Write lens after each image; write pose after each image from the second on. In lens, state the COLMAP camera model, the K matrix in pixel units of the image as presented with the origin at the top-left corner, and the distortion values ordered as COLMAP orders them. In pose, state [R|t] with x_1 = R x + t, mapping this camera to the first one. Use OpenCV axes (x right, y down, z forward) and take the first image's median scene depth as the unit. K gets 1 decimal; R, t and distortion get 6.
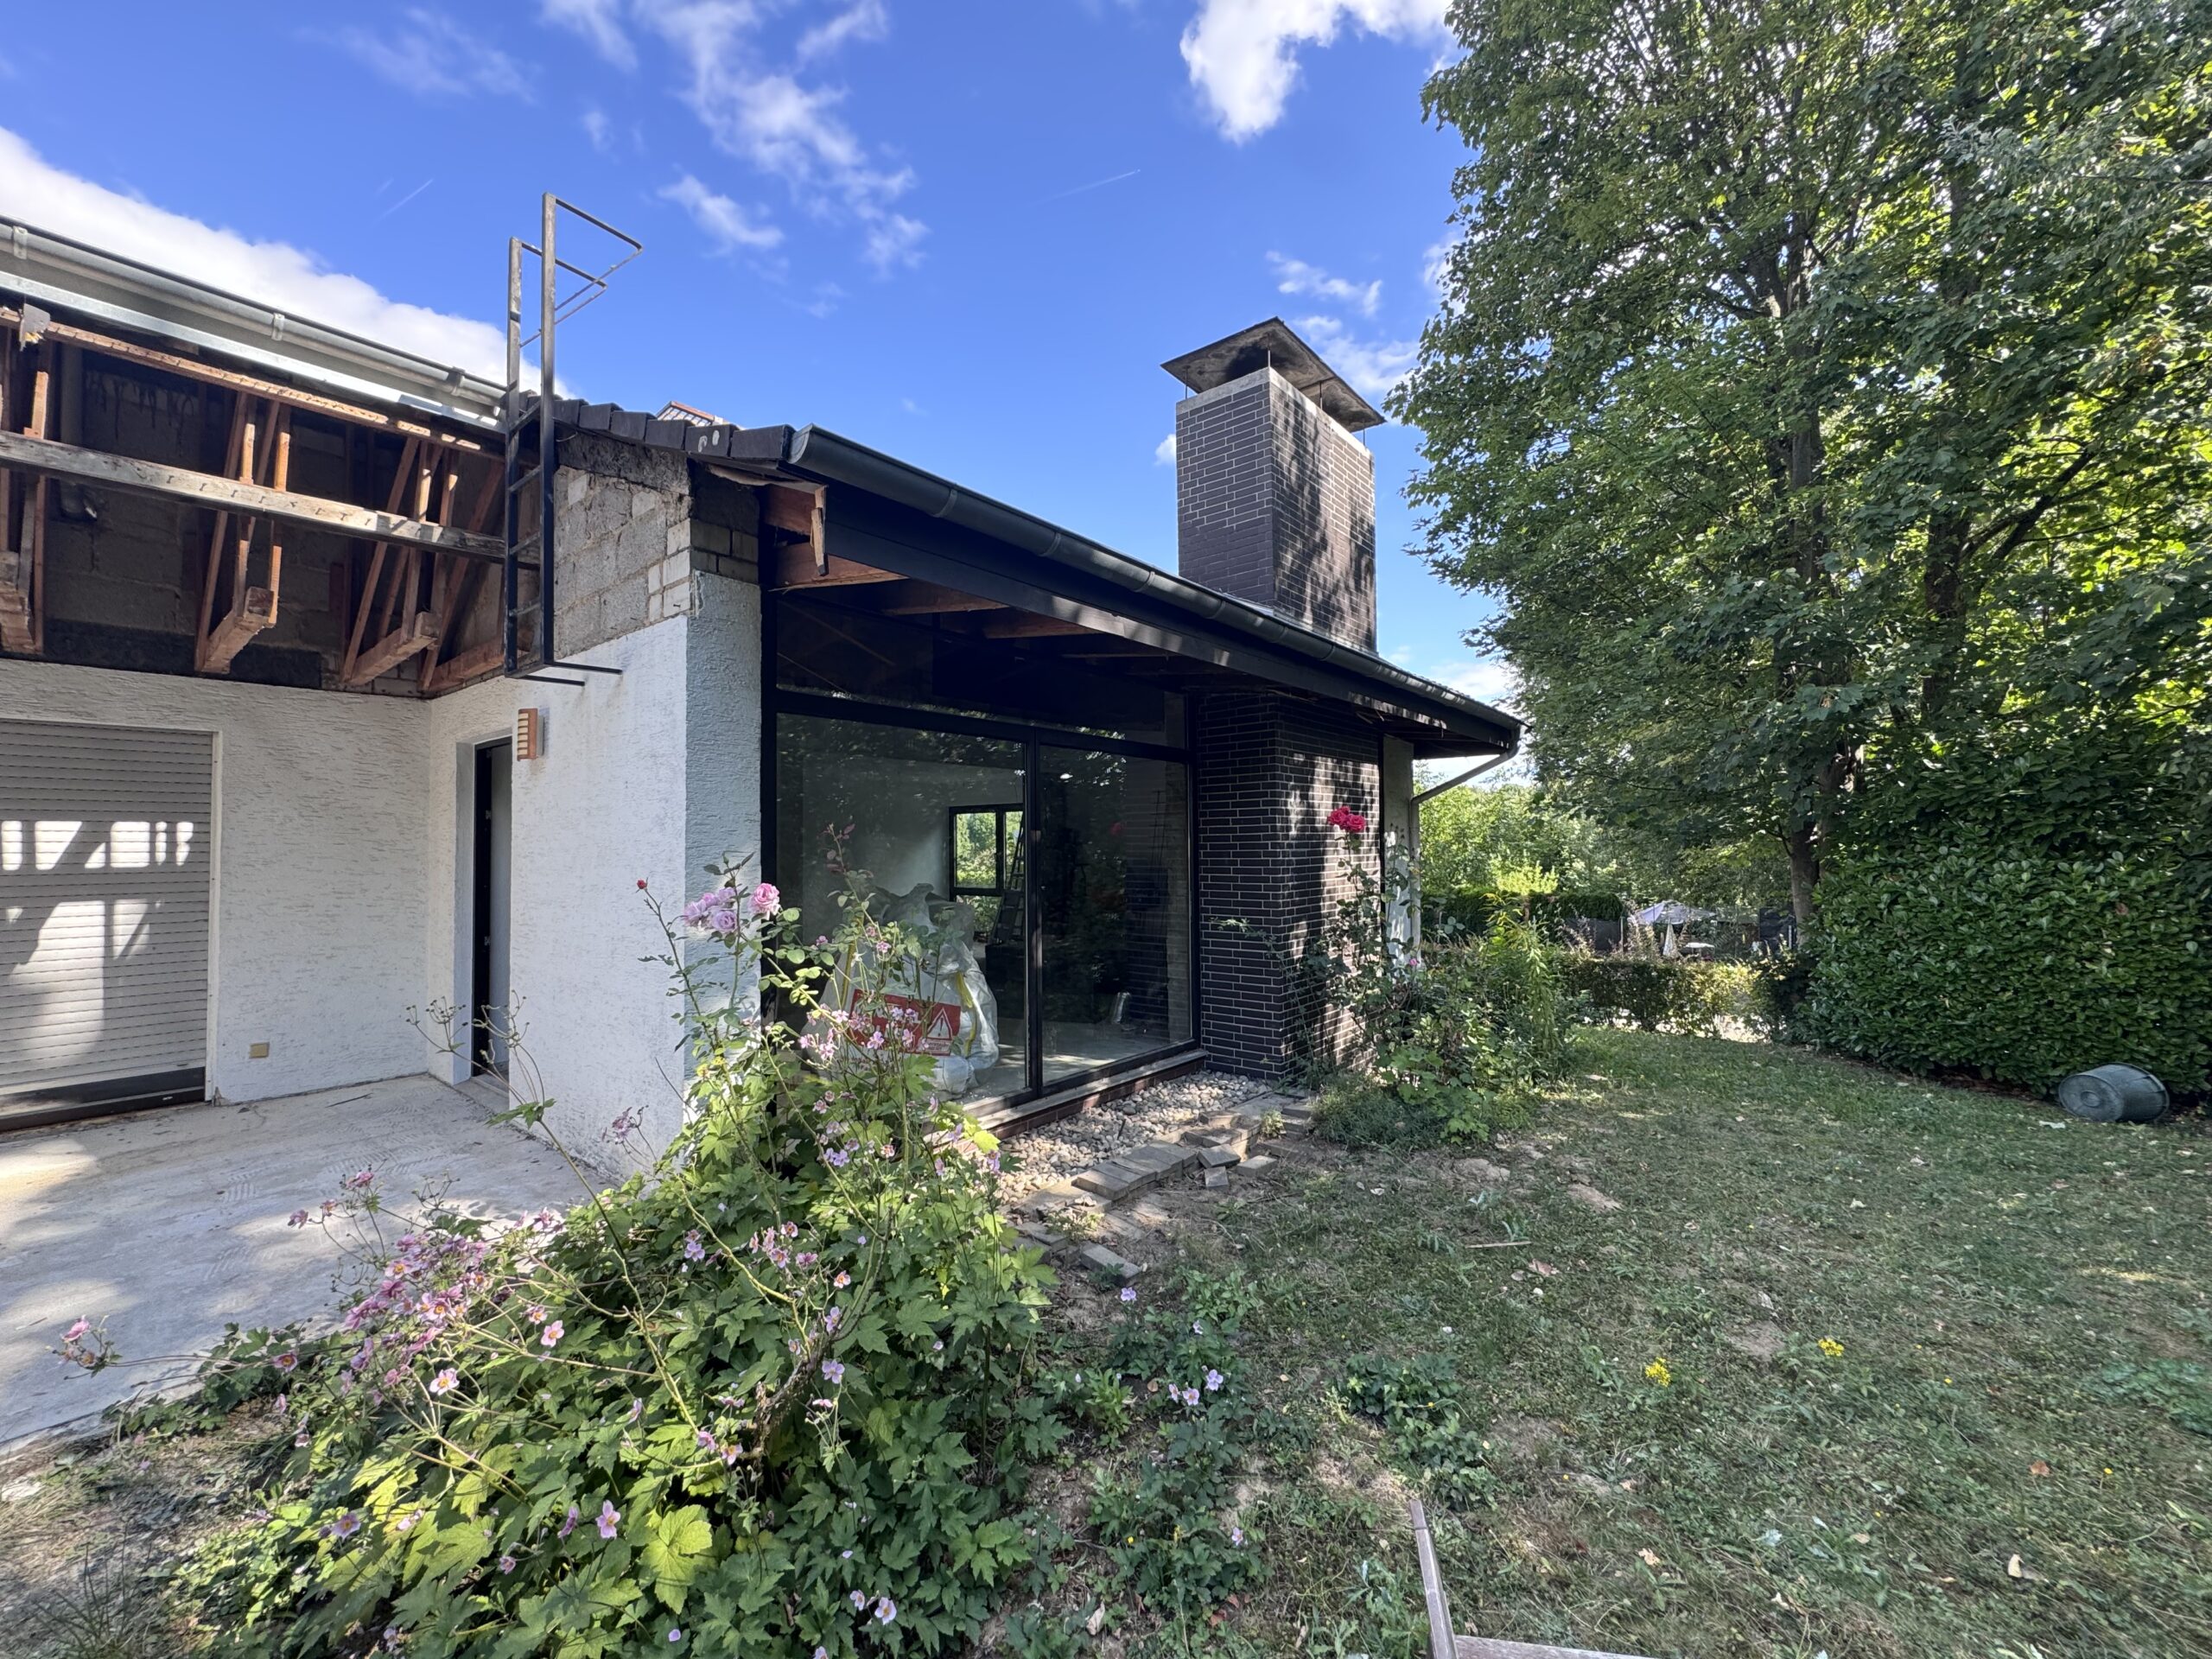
lens RADIAL K [[881.5, 0, 1118.0], [0, 881.5, 829.0], [0, 0, 1]] dist [-0.009909, 0.001755]
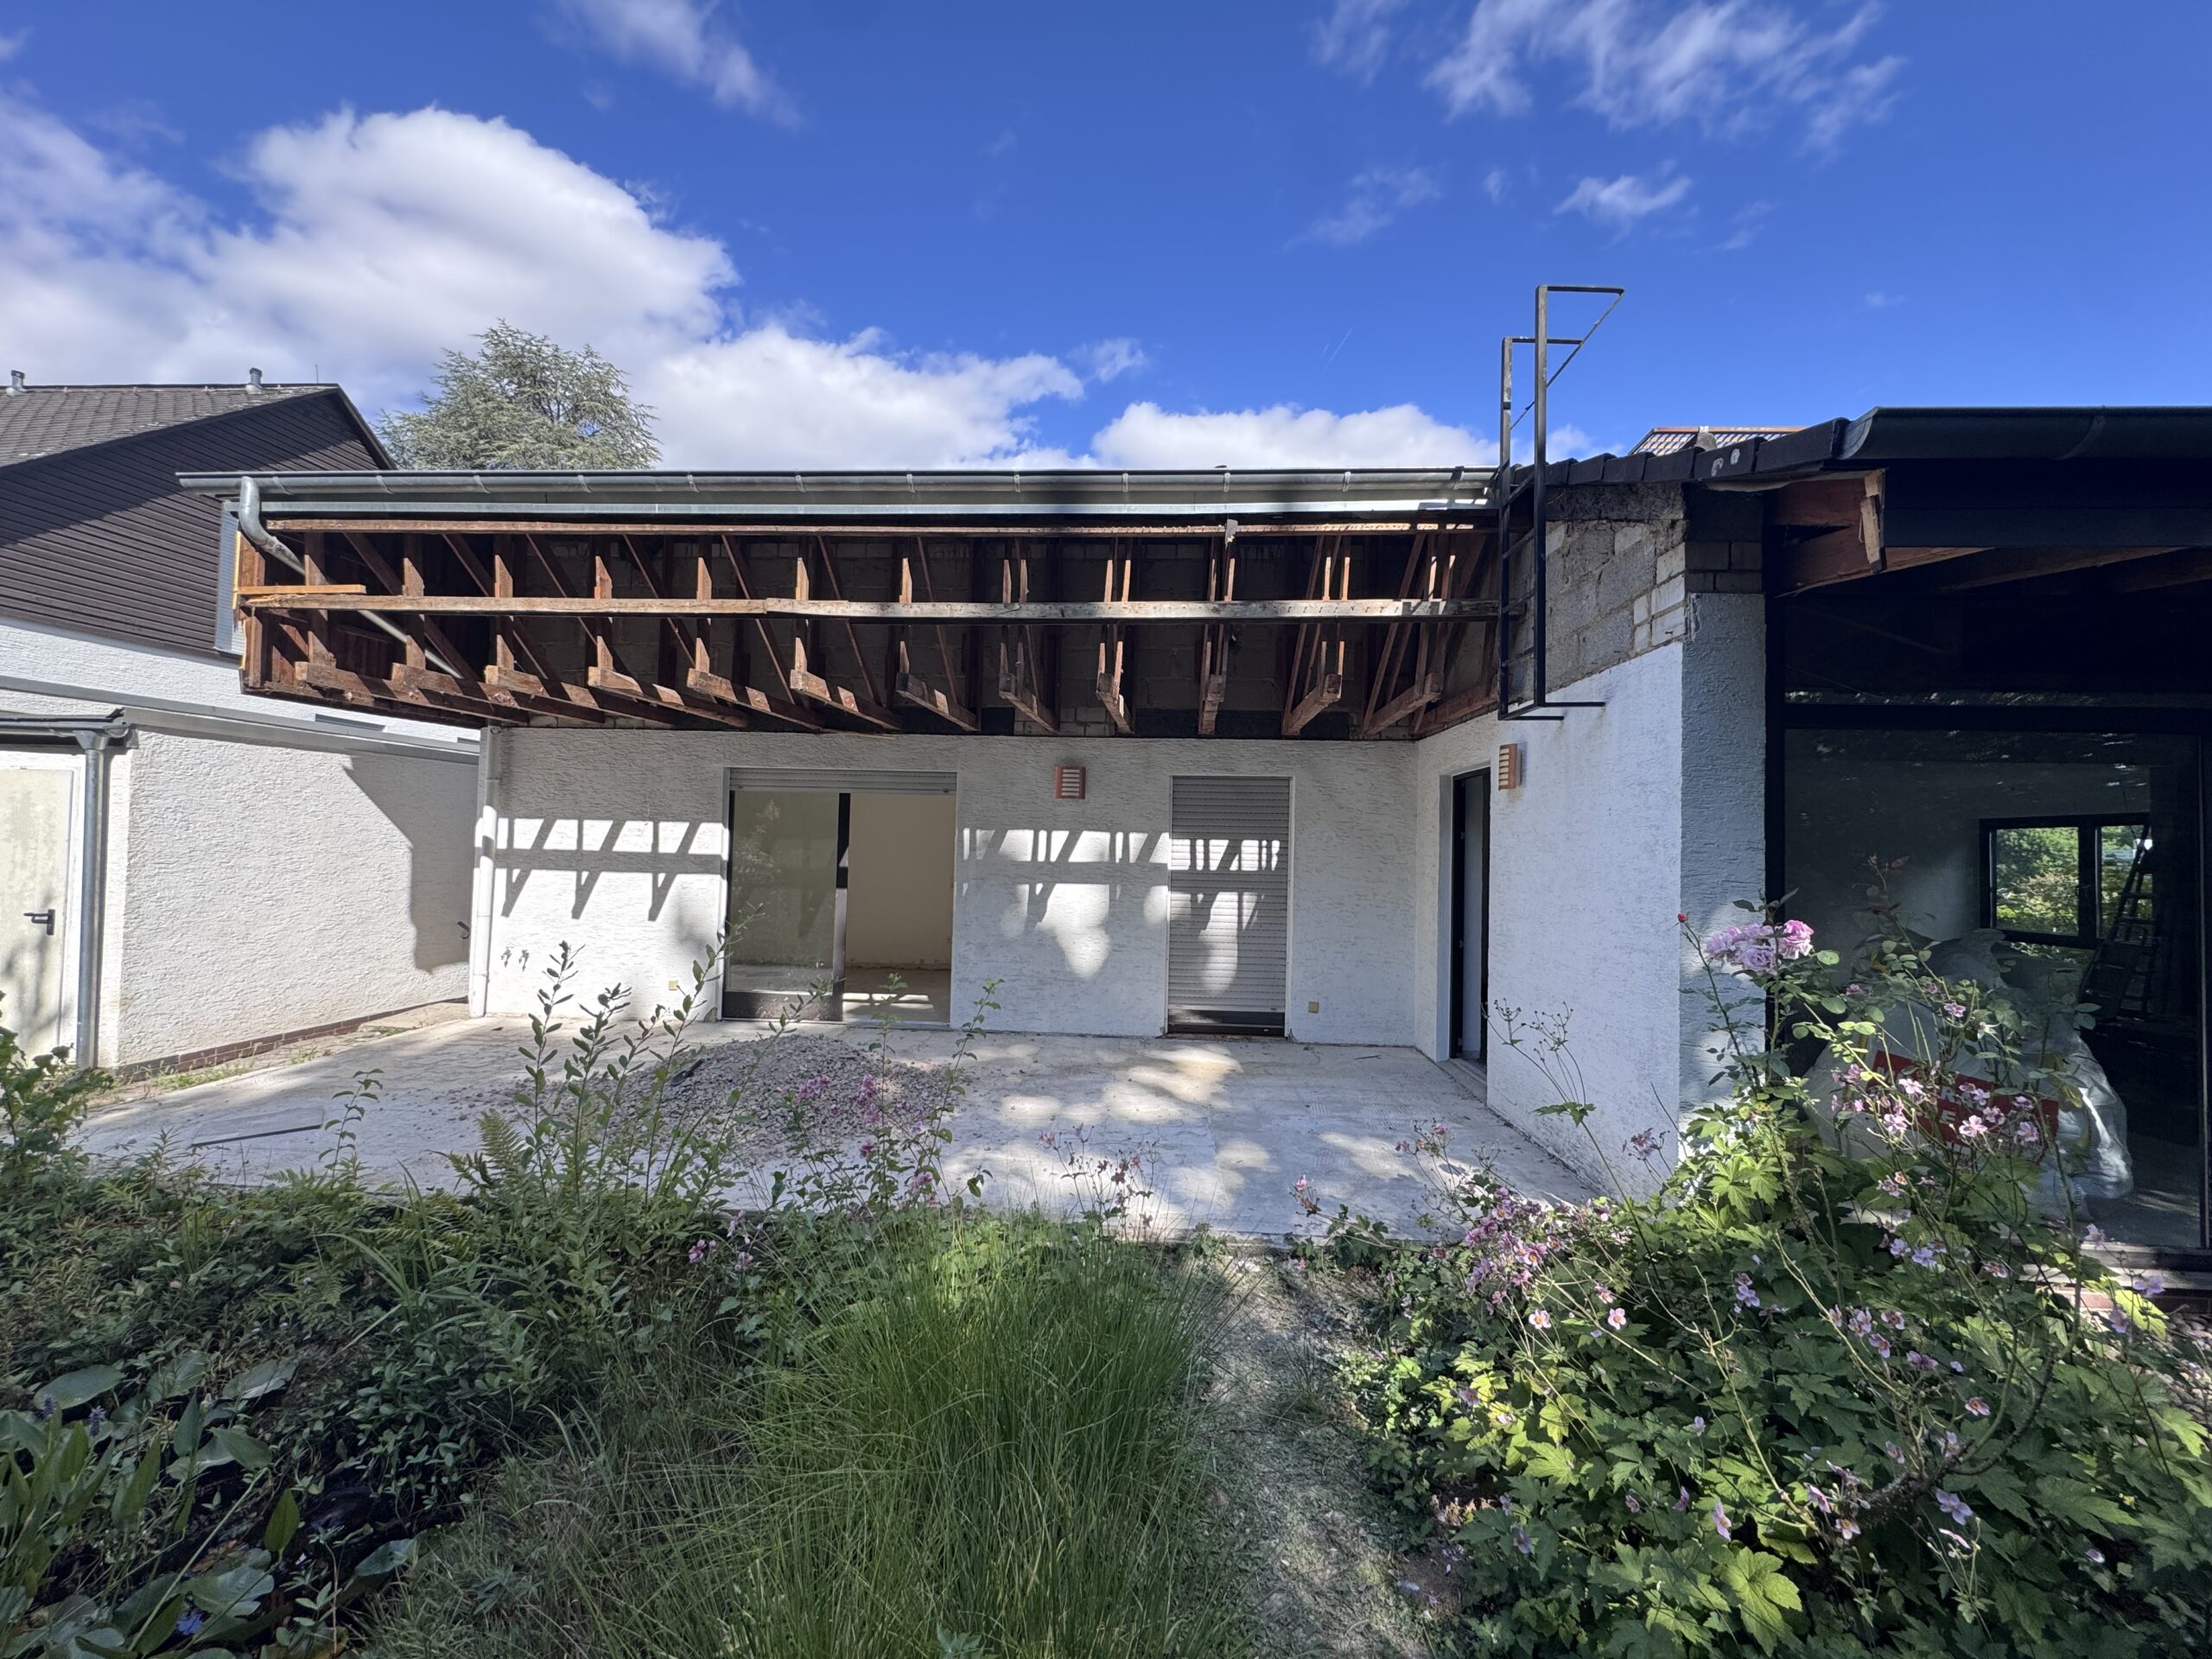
lens RADIAL K [[881.5, 0, 1097.6], [0, 881.5, 826.4], [0, 0, 1]] dist [-0.009909, 0.001755]
pose [[0.574040, -0.002495, -0.818823, -0.061057], [-0.011009, 0.999881, -0.010765, -0.016461], [0.818753, 0.015194, 0.573945, -0.105879]]
